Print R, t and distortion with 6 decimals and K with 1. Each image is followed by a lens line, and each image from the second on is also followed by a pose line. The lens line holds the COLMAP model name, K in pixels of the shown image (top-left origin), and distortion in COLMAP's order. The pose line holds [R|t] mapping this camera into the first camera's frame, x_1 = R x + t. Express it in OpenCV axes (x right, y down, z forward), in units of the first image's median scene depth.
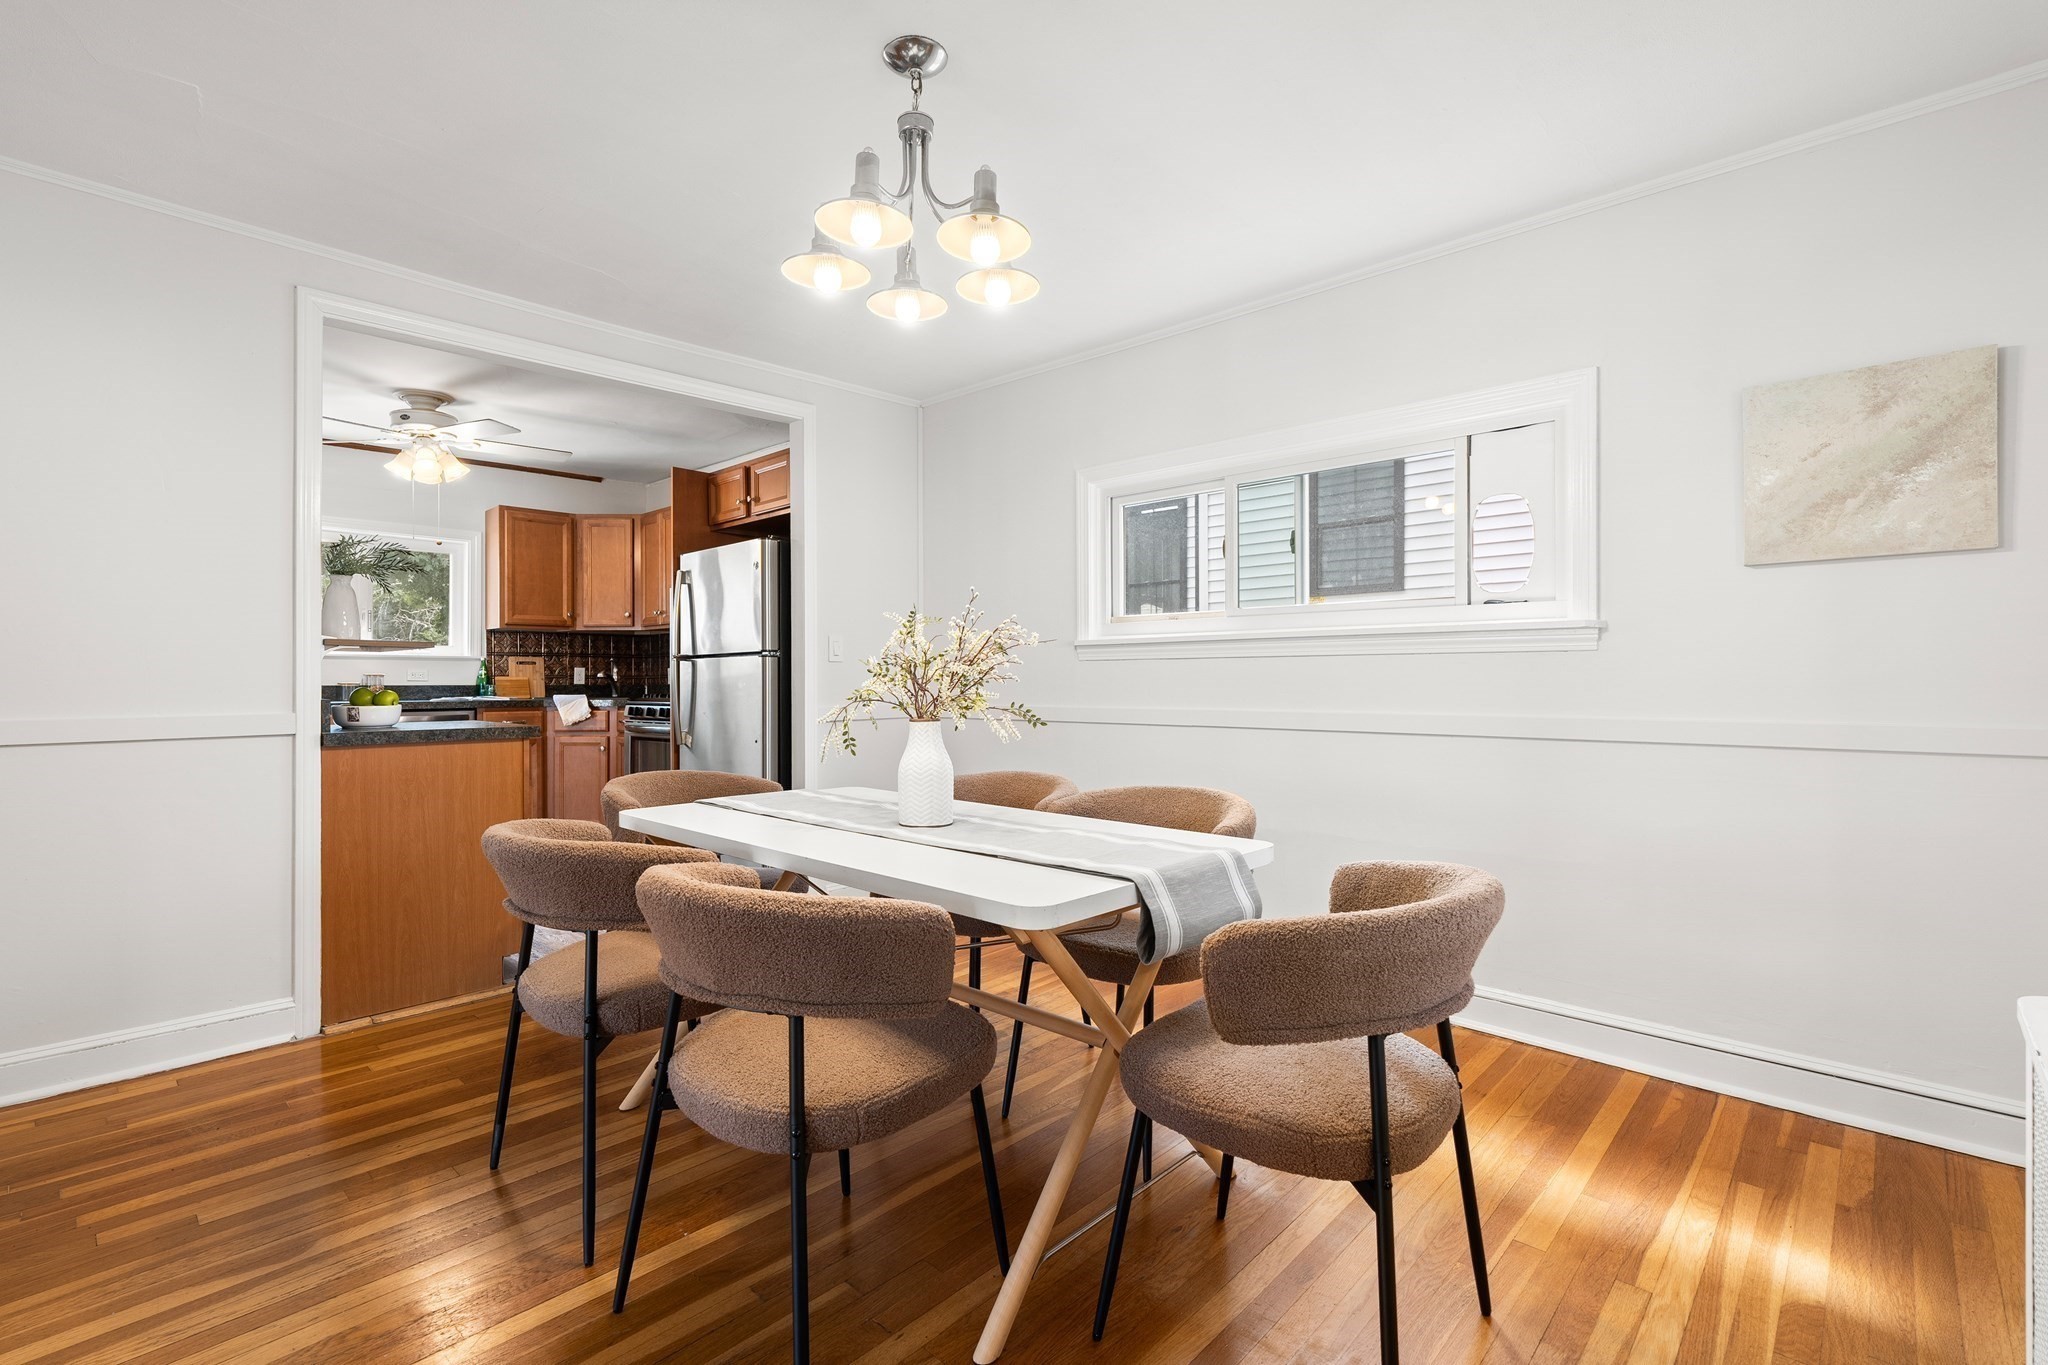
lens RADIAL K [[923.8, 0, 1032.5], [0, 923.8, 676.7], [0, 0, 1]] dist [0.001702, 0.000147]
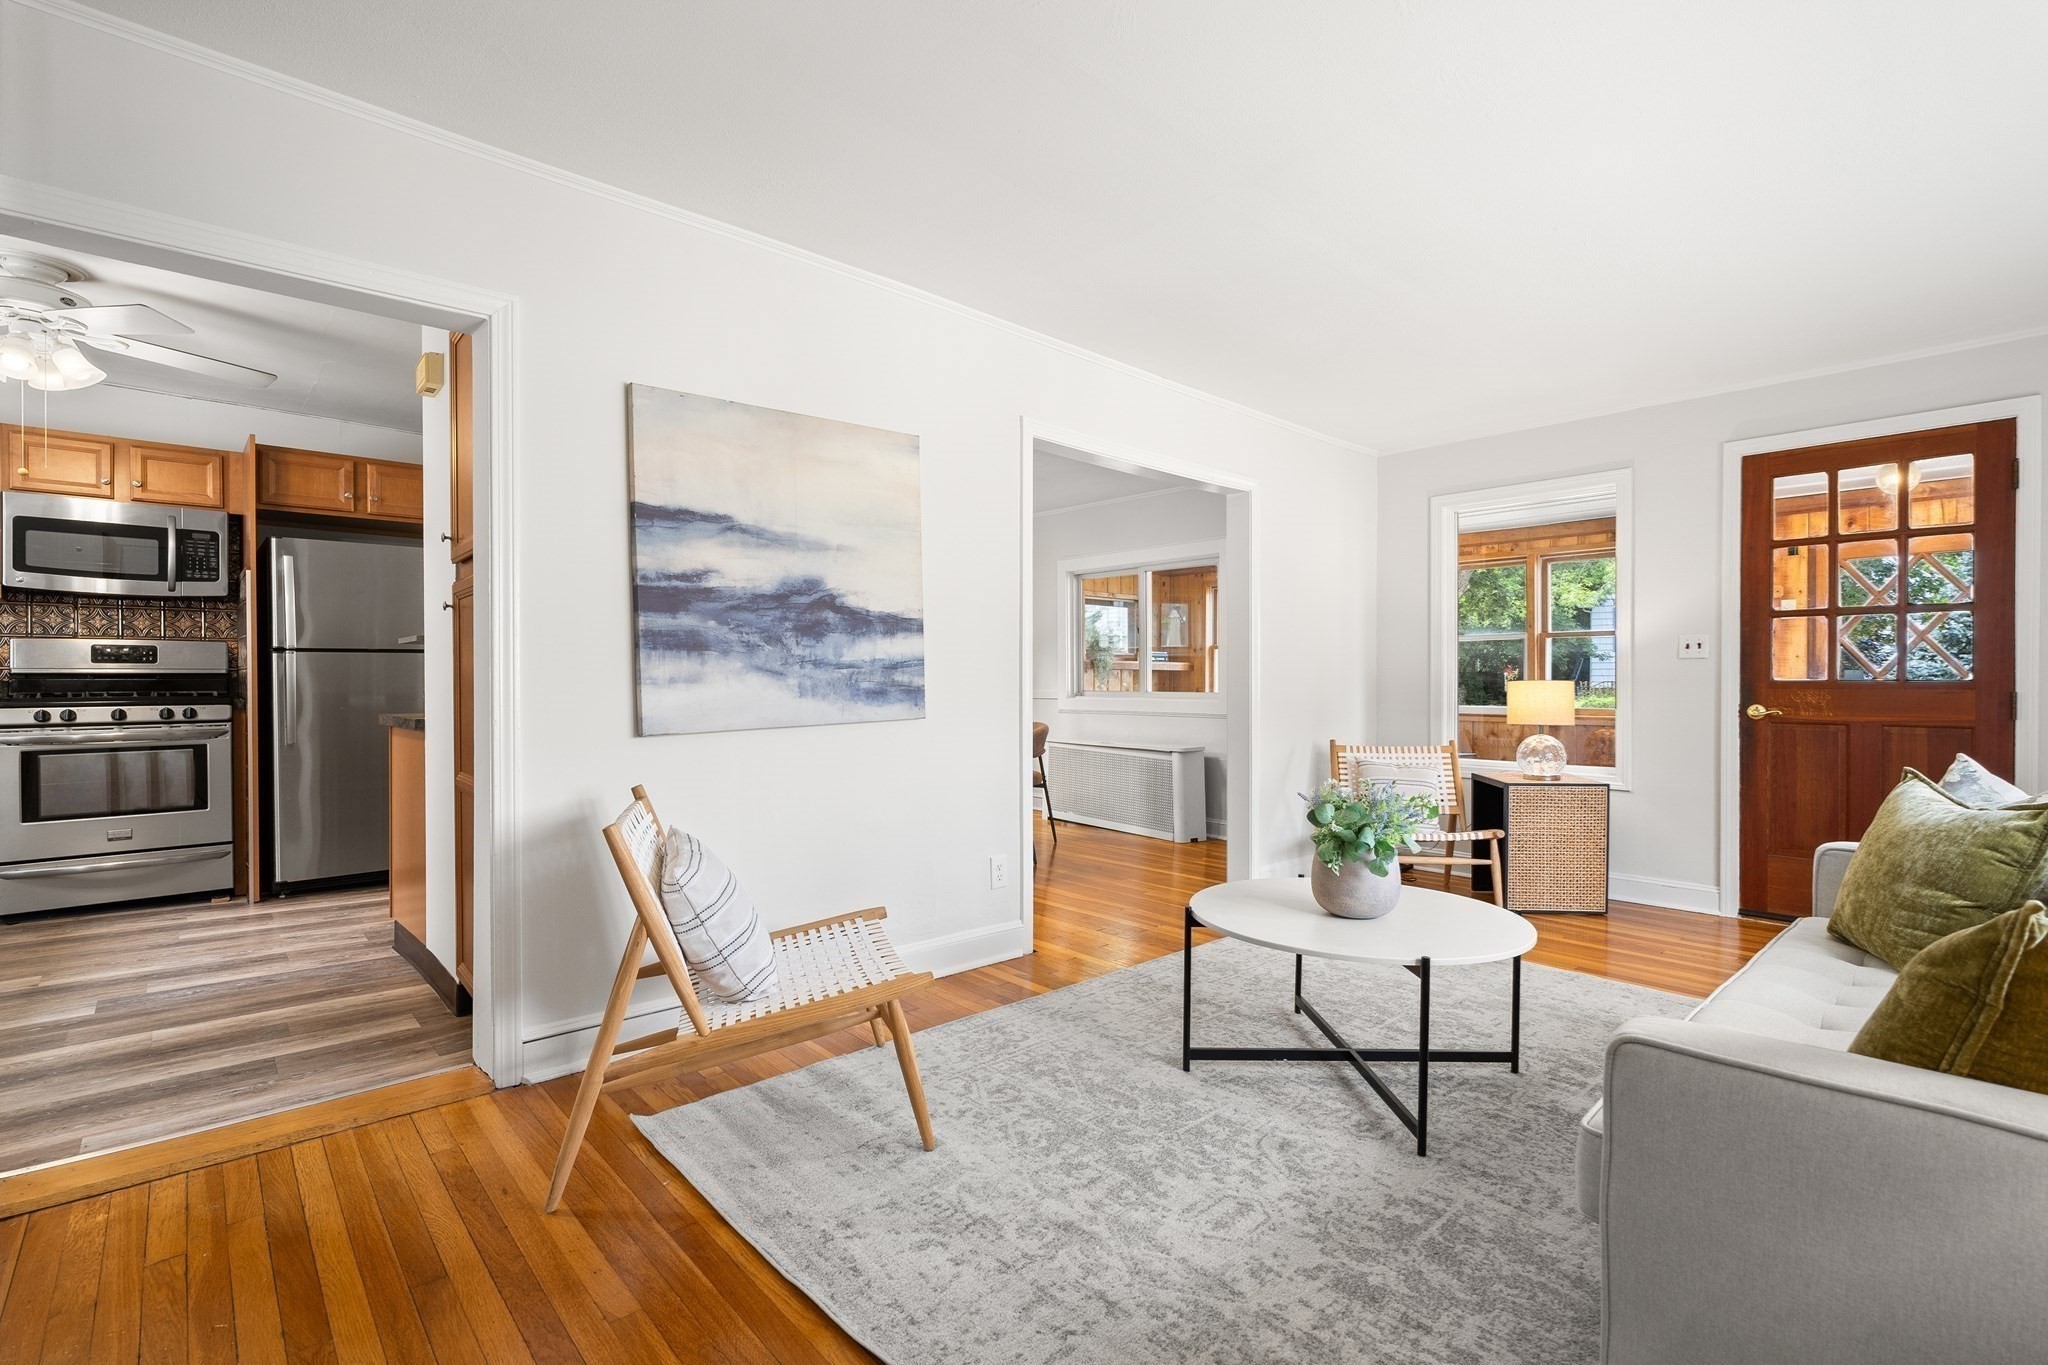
lens RADIAL K [[932.5, 0, 1022.5], [0, 932.5, 688.1], [0, 0, 1]] dist [-0.003230, 0.000203]
pose [[0.085599, -0.006248, 0.996310, -2.002738], [-0.005158, 0.999964, 0.006714, 0.011765], [-0.996316, -0.005714, 0.085563, 0.310572]]
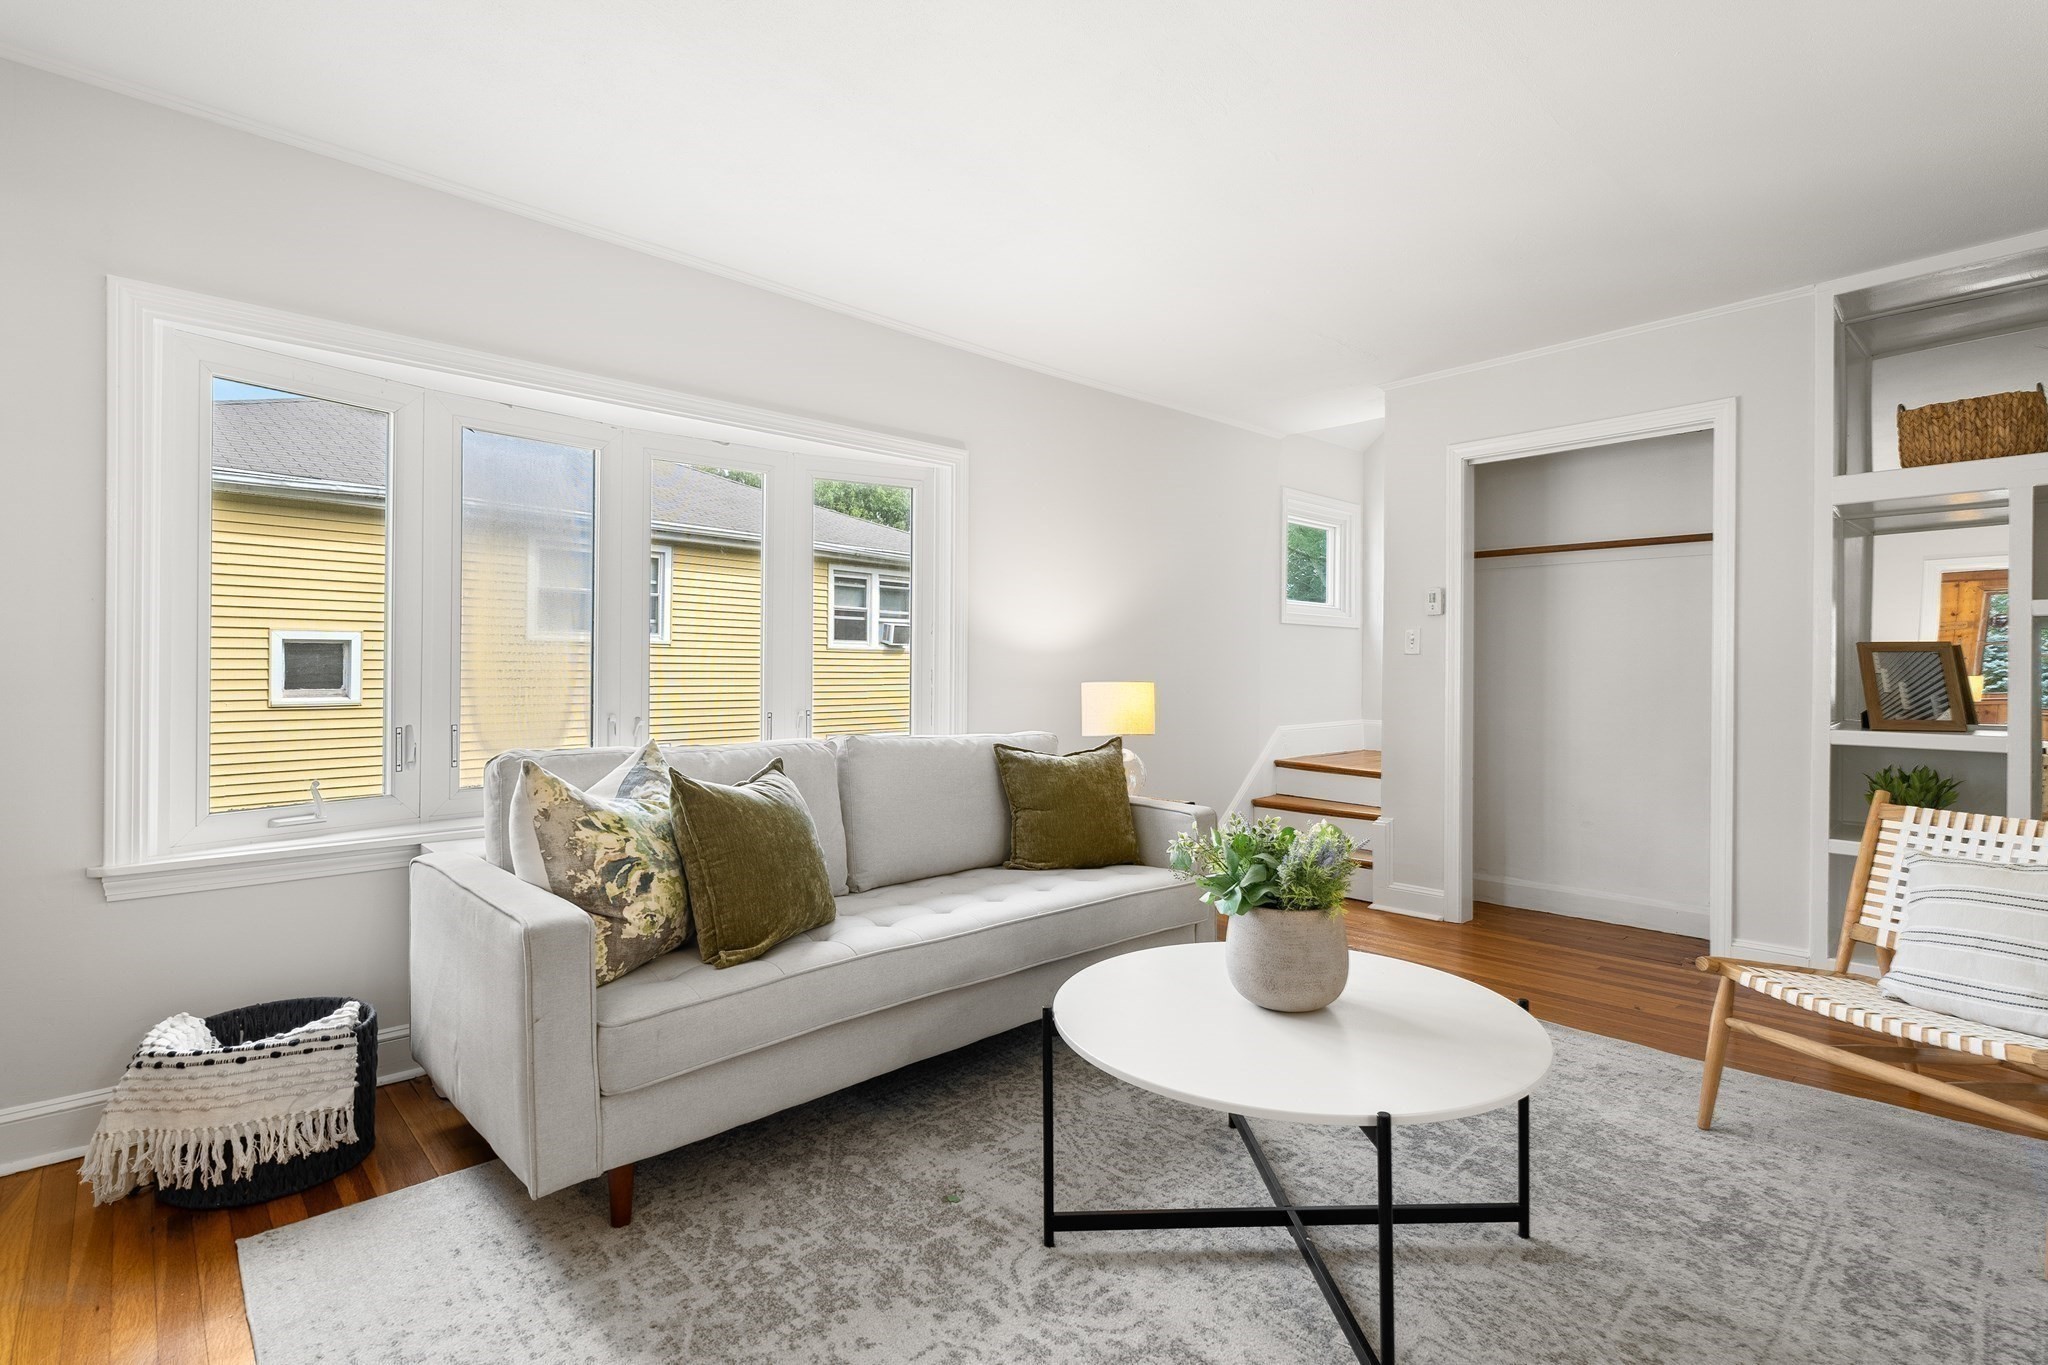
lens RADIAL K [[975.5, 0, 1025.4], [0, 975.5, 664.1], [0, 0, 1]] dist [-0.002278, 0.000588]
pose [[-0.066883, -0.000726, -0.997761, -0.439041], [-0.002961, 0.999995, -0.000529, 0.003080], [0.997756, 0.002919, -0.066885, -0.058539]]
